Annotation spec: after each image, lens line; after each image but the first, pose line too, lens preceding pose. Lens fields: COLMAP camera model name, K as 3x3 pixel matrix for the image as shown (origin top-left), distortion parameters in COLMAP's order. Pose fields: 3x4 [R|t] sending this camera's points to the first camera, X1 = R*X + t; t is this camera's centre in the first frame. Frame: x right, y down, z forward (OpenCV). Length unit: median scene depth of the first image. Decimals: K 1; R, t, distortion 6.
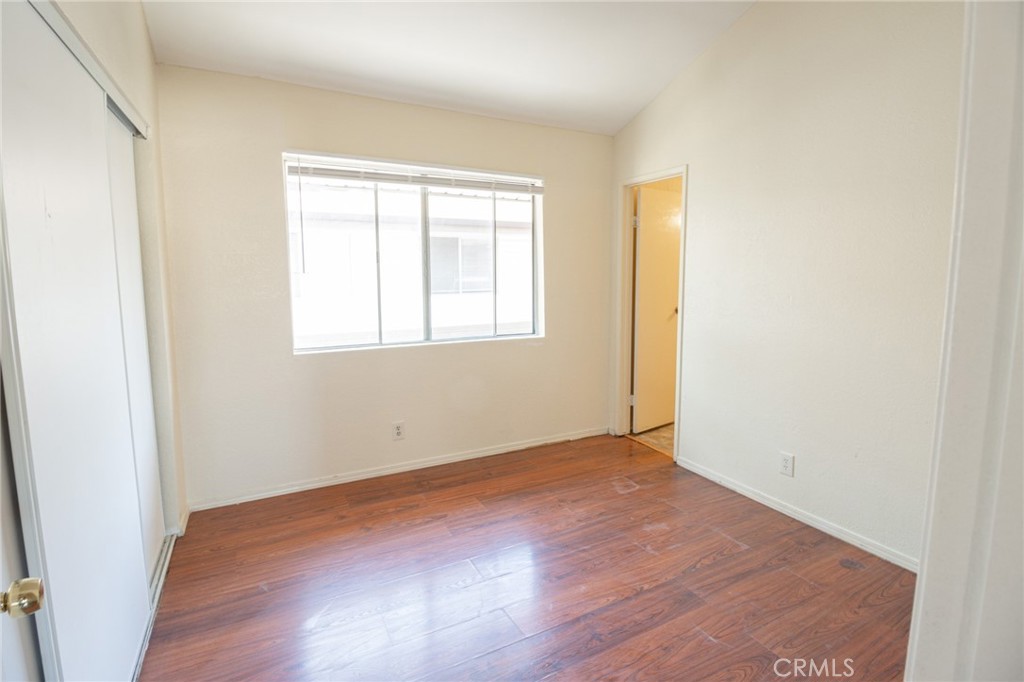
lens RADIAL K [[480.6, 0, 510.0], [0, 480.6, 320.9], [0, 0, 1]] dist [0.000319, -0.000501]
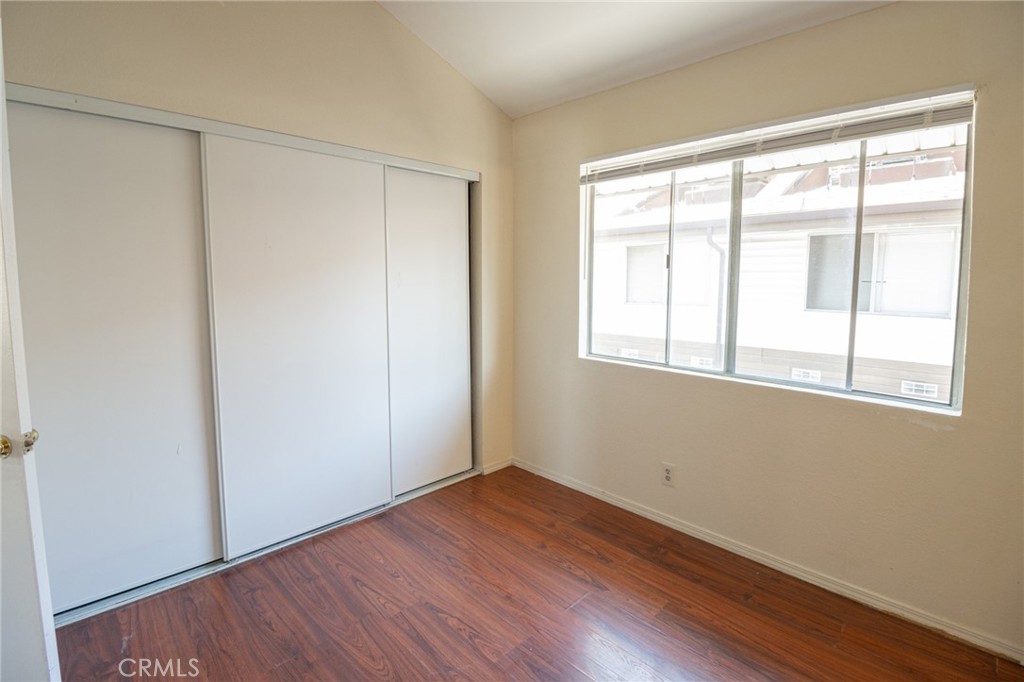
lens RADIAL K [[480.6, 0, 510.0], [0, 480.6, 320.9], [0, 0, 1]] dist [0.000319, -0.000501]
pose [[0.306352, 0.090088, -0.947646, 0.475136], [-0.106121, 0.992538, 0.060049, -0.054218], [0.945985, 0.082169, 0.313626, 0.519518]]
